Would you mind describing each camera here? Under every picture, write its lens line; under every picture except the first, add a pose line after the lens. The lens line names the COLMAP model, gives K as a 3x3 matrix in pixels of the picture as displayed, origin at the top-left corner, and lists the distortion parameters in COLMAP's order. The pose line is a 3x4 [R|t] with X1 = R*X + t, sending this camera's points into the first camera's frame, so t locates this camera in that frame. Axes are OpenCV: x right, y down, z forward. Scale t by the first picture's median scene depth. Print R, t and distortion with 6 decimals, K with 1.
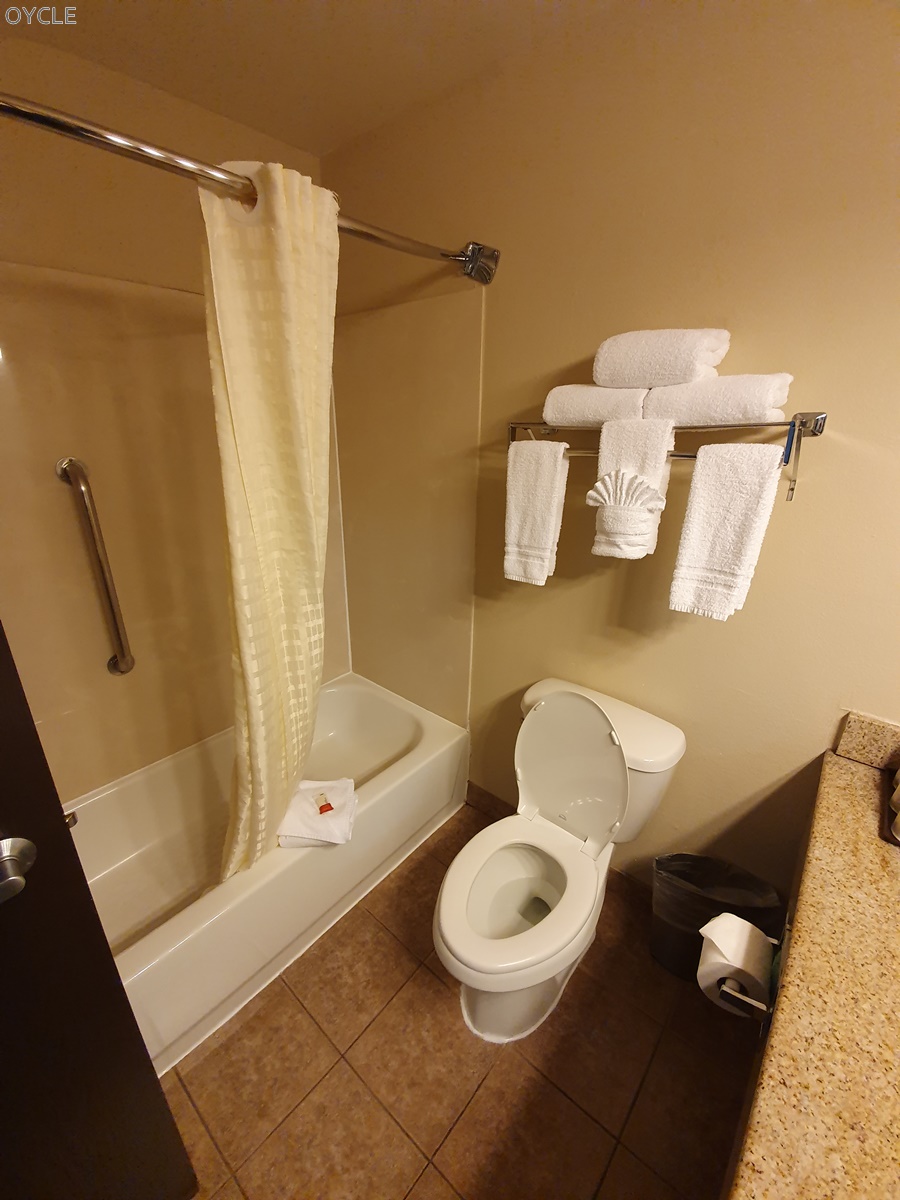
lens RADIAL K [[463.2, 0, 450.0], [0, 463.2, 600.0], [0, 0, 1]] dist [0.020183, -0.022576]
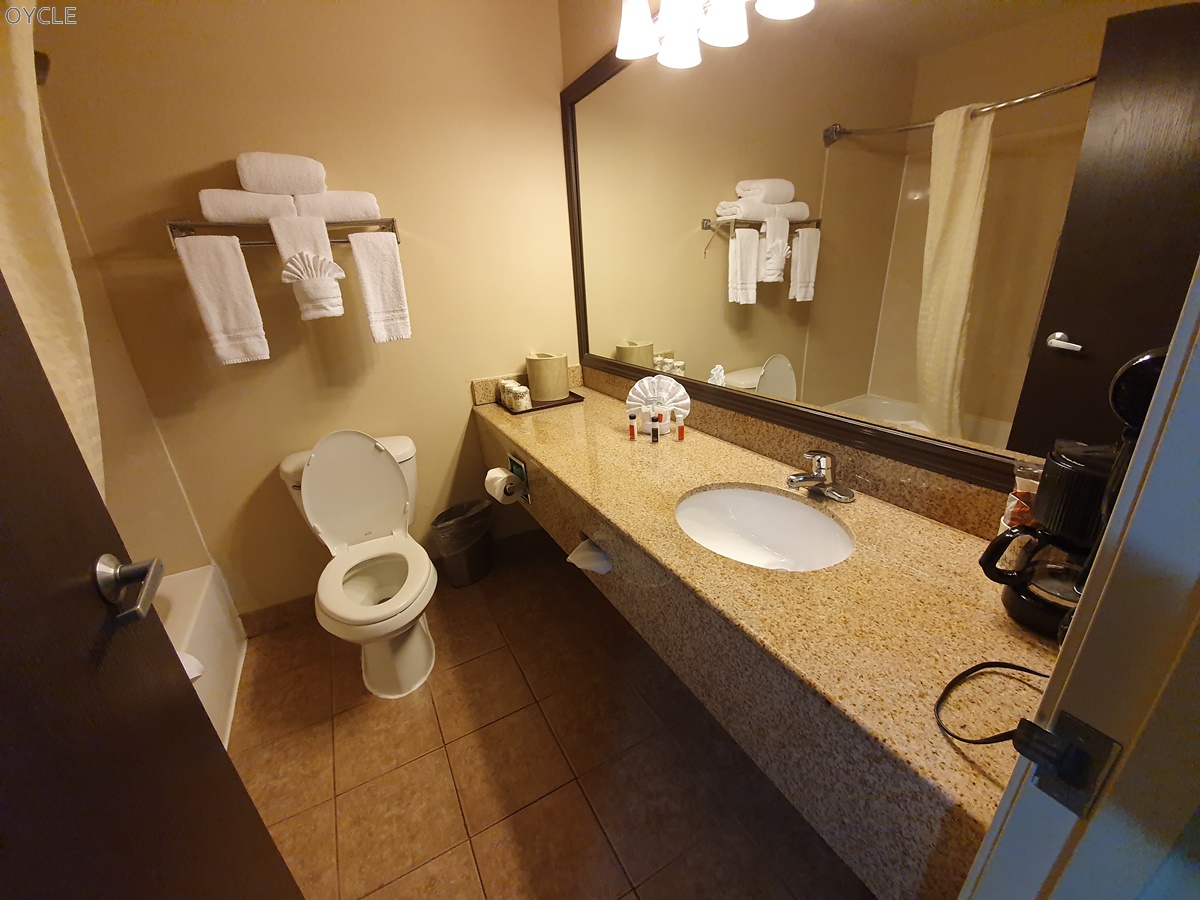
lens RADIAL K [[463.2, 0, 600.0], [0, 463.2, 450.0], [0, 0, 1]] dist [0.020183, -0.022576]
pose [[0.344104, -0.362229, 0.866246, -0.690461], [0.371416, 0.899849, 0.228741, 0.244440], [-0.862347, 0.243028, 0.444179, -0.226839]]
